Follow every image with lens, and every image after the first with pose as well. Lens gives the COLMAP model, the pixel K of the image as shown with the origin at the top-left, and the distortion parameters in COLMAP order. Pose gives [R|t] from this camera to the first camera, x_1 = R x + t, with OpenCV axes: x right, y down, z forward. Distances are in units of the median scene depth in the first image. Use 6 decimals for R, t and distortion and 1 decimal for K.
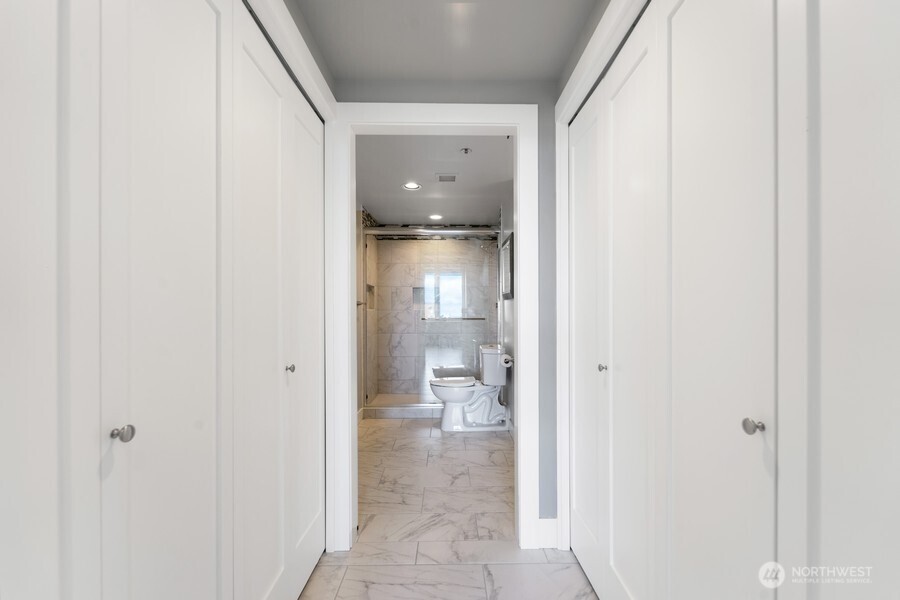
lens RADIAL K [[373.4, 0, 452.7], [0, 373.4, 306.9], [0, 0, 1]] dist [0.001228, 0.000098]
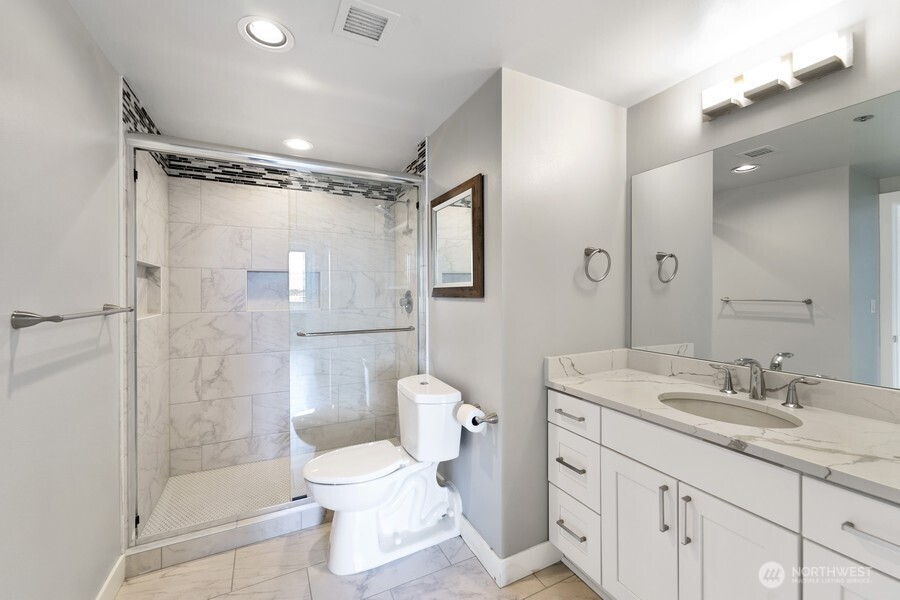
lens RADIAL K [[369.5, 0, 455.0], [0, 369.5, 289.9], [0, 0, 1]] dist [-0.000510, -0.000024]
pose [[0.897681, 0.000050, 0.440647, -0.073878], [-0.000658, 0.999999, 0.001227, -0.025085], [-0.440646, -0.001392, 0.897680, 0.384296]]
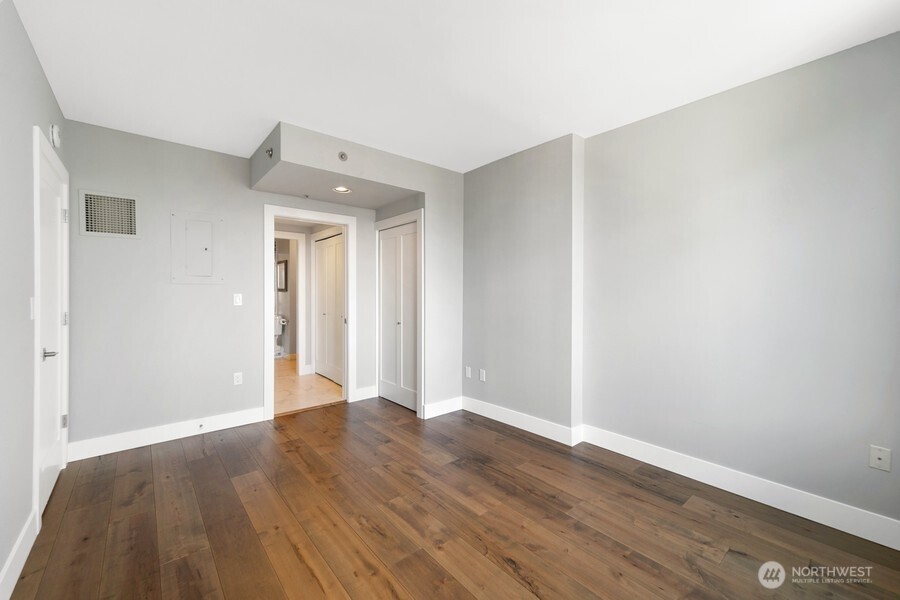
lens RADIAL K [[369.5, 0, 455.0], [0, 369.5, 289.9], [0, 0, 1]] dist [-0.000510, -0.000024]
pose [[0.774748, -0.002883, 0.632263, -0.292934], [-0.000348, 0.999988, 0.004986, -0.030997], [-0.632270, -0.004083, 0.774738, -0.848722]]
